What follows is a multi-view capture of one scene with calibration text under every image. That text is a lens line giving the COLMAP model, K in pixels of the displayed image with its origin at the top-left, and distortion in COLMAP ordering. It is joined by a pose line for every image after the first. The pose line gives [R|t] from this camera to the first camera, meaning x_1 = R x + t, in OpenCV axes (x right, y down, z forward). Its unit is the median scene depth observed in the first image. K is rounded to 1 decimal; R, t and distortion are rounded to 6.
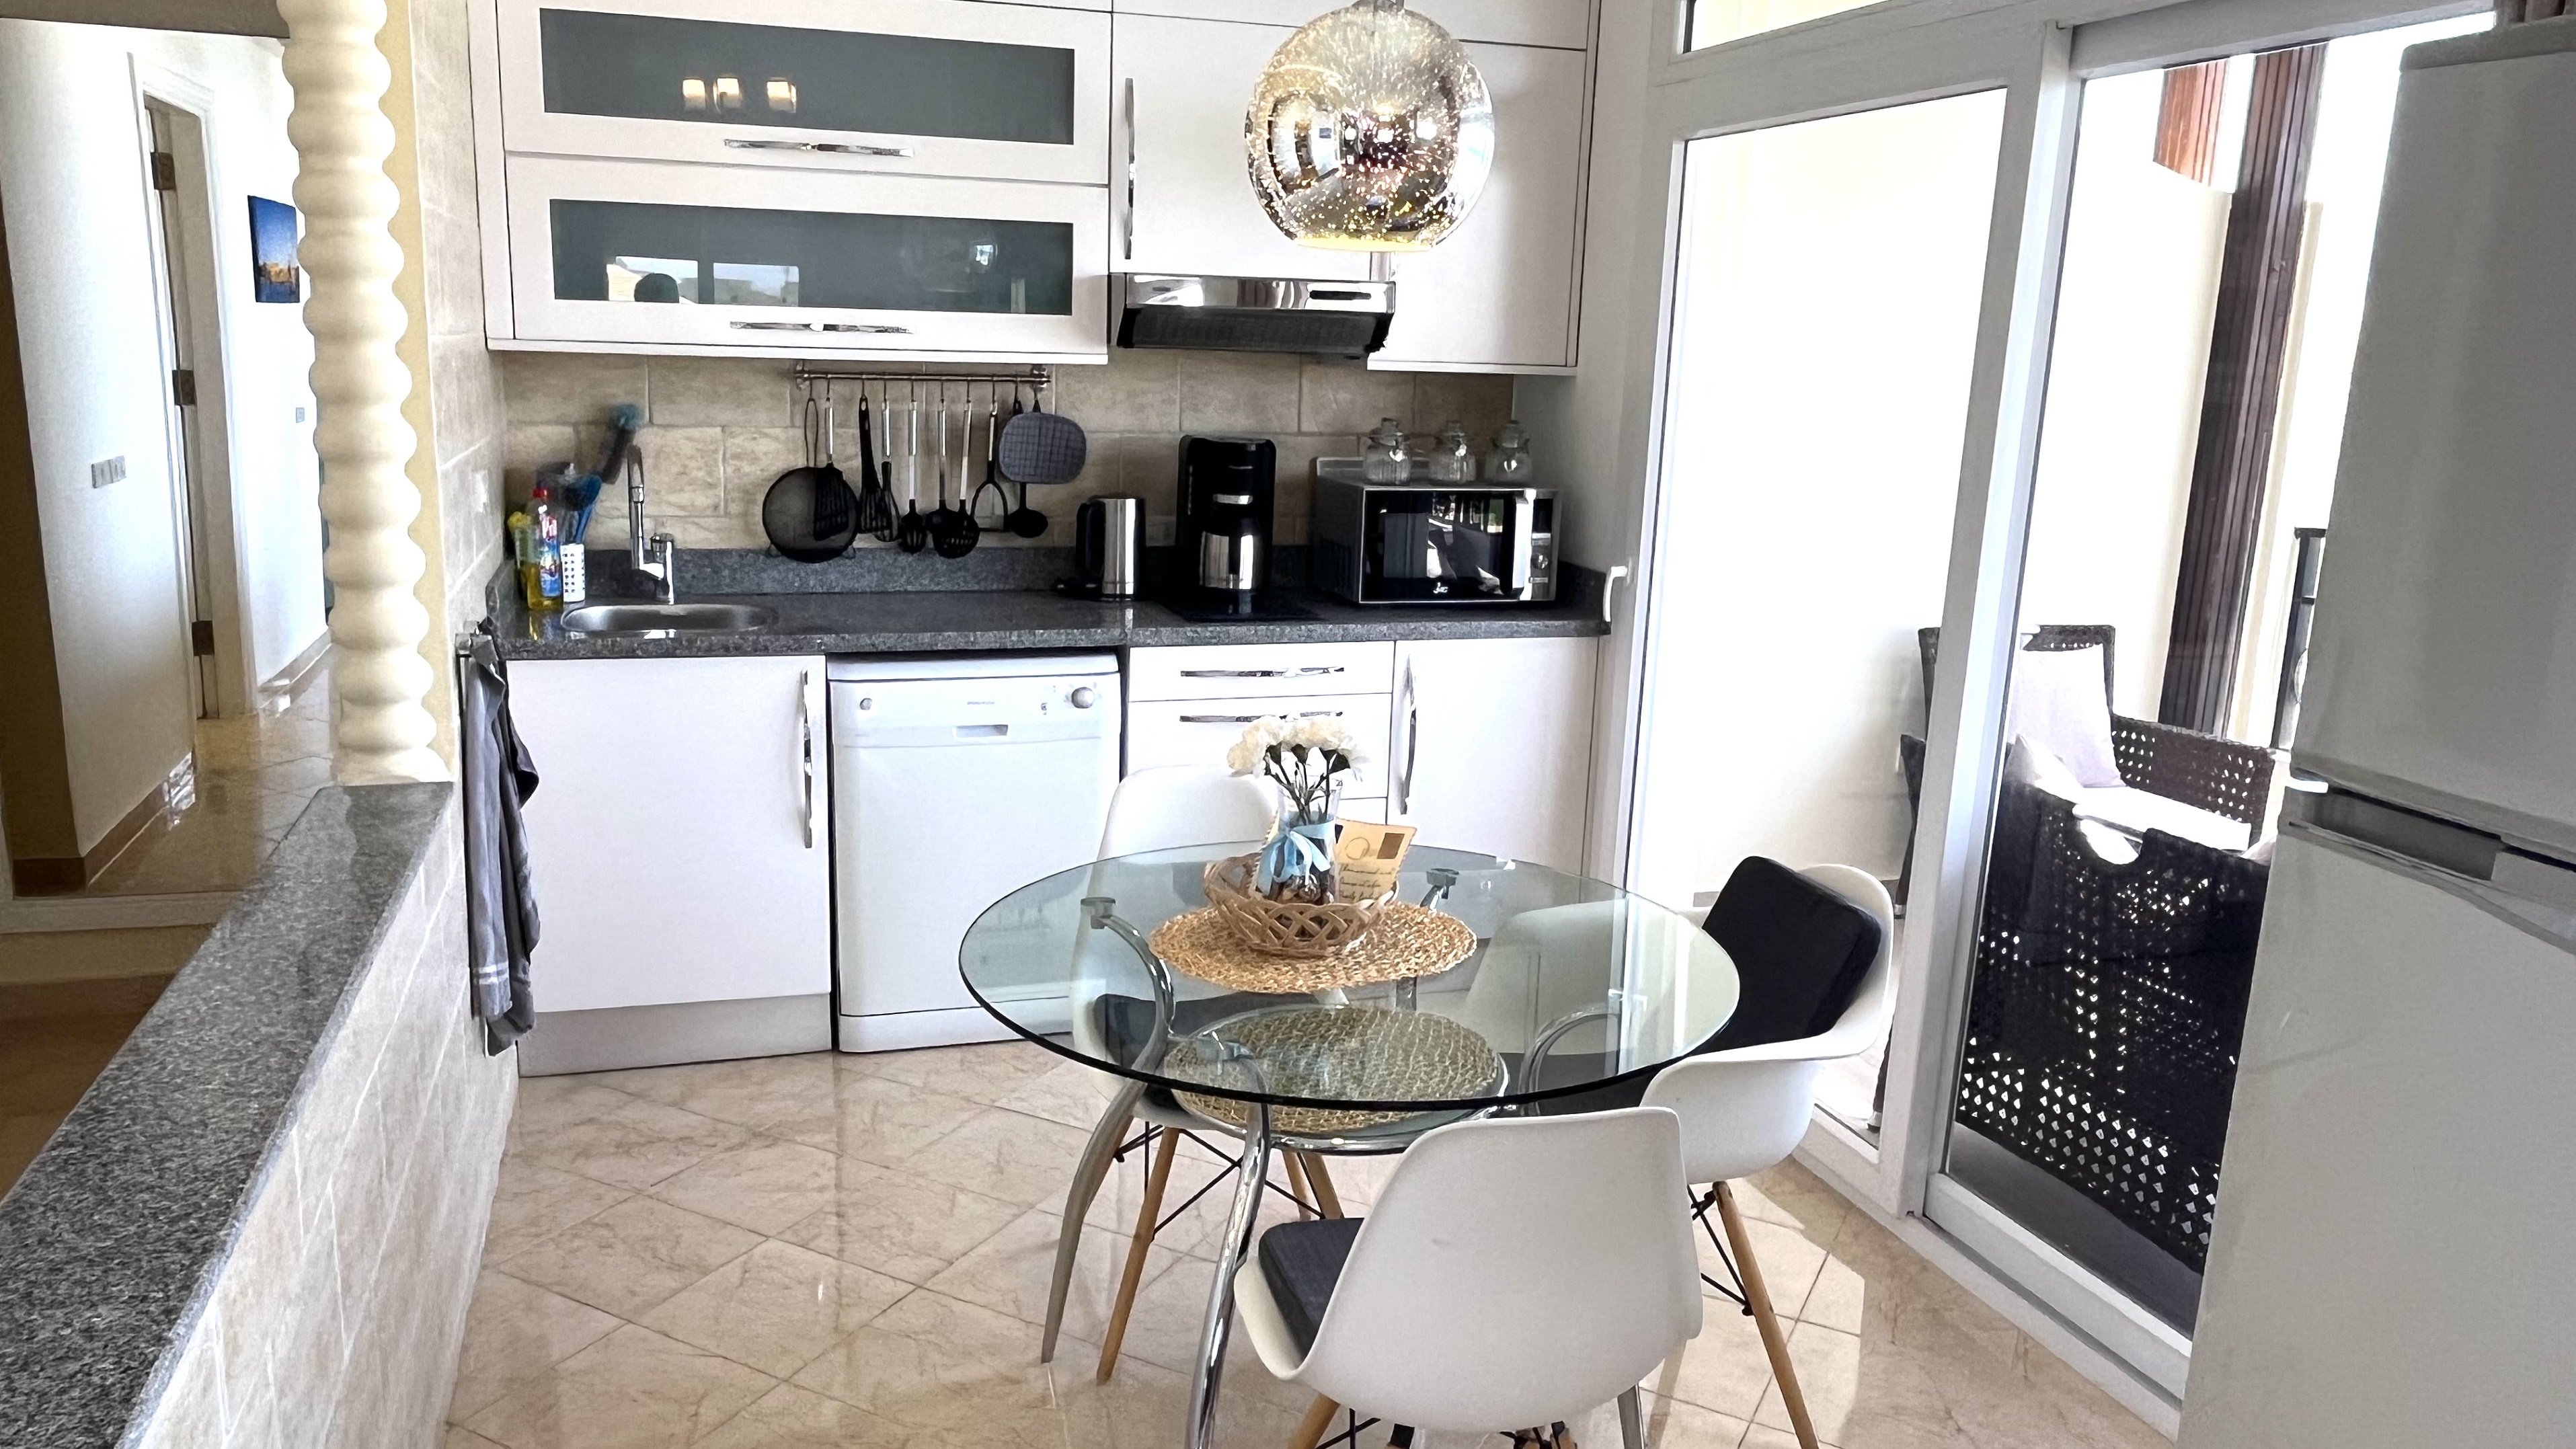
lens RADIAL K [[1862.0, 0, 1288.0], [0, 1862.0, 724.5], [0, 0, 1]] dist [-0.002396, -0.001221]
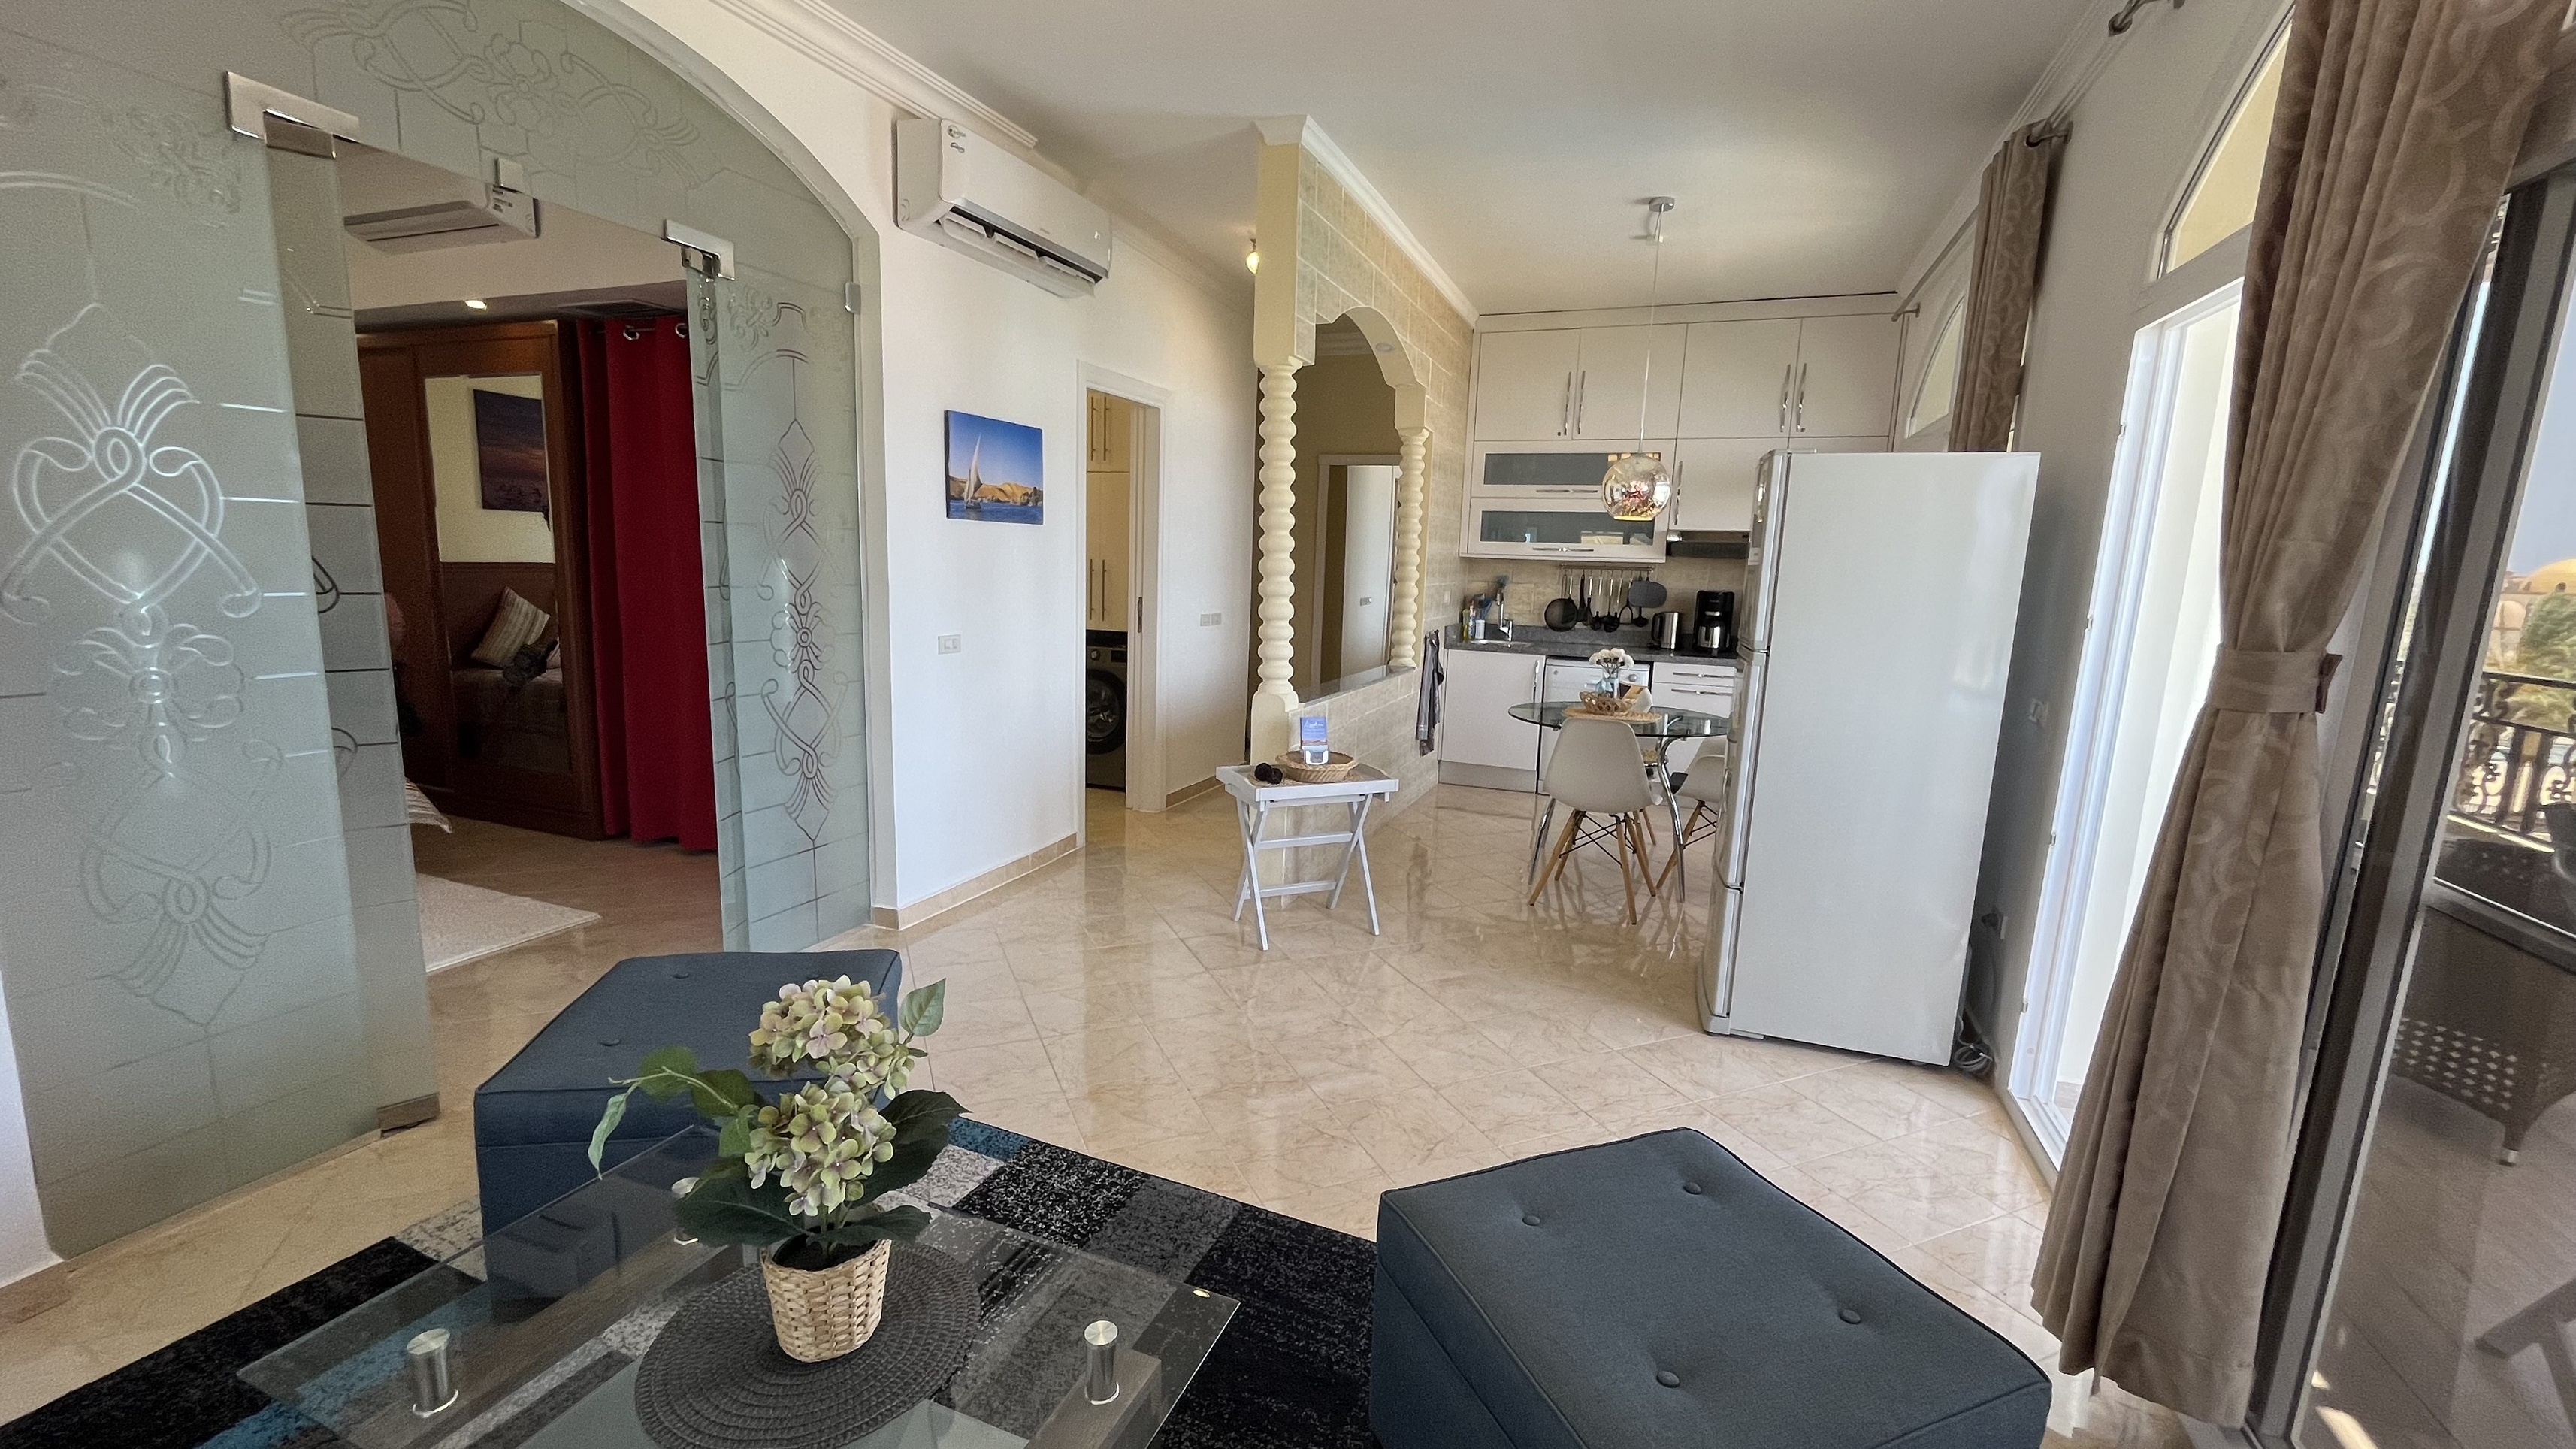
lens RADIAL K [[1082.1, 0, 1288.0], [0, 1082.1, 724.5], [0, 0, 1]] dist [0.001224, 0.000252]
pose [[0.785532, 0.088855, -0.612408, 0.468908], [-0.131253, 0.991045, -0.024565, 0.157538], [0.604741, 0.099677, 0.790160, -0.582187]]
